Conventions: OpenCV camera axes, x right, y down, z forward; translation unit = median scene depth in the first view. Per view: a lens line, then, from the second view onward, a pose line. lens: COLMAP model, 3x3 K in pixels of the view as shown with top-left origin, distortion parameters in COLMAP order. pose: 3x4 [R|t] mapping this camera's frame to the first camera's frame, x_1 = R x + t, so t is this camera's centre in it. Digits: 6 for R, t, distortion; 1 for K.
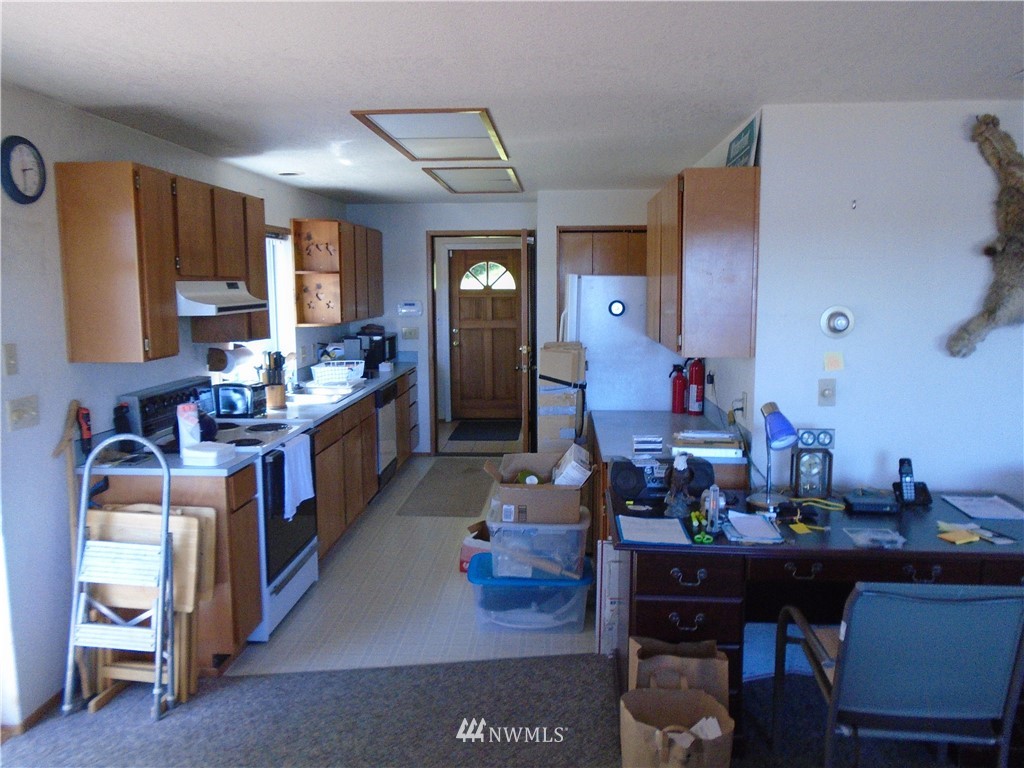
lens RADIAL K [[802.6, 0, 511.2], [0, 802.6, 381.7], [0, 0, 1]] dist [0.001601, 0.002119]
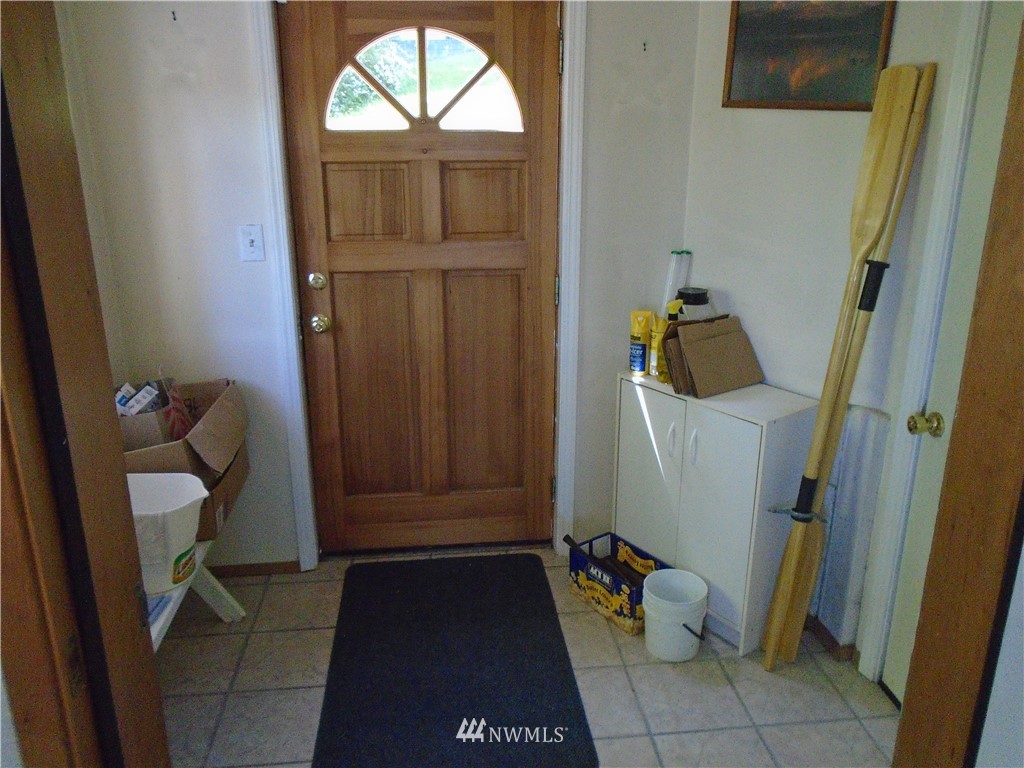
lens RADIAL K [[802.6, 0, 510.0], [0, 802.6, 387.4], [0, 0, 1]] dist [0.001601, 0.002119]
pose [[0.986116, -0.043162, 0.160351, -0.048696], [0.012925, 0.982651, 0.185016, -0.077988], [-0.165555, -0.180375, 0.969565, 0.701604]]
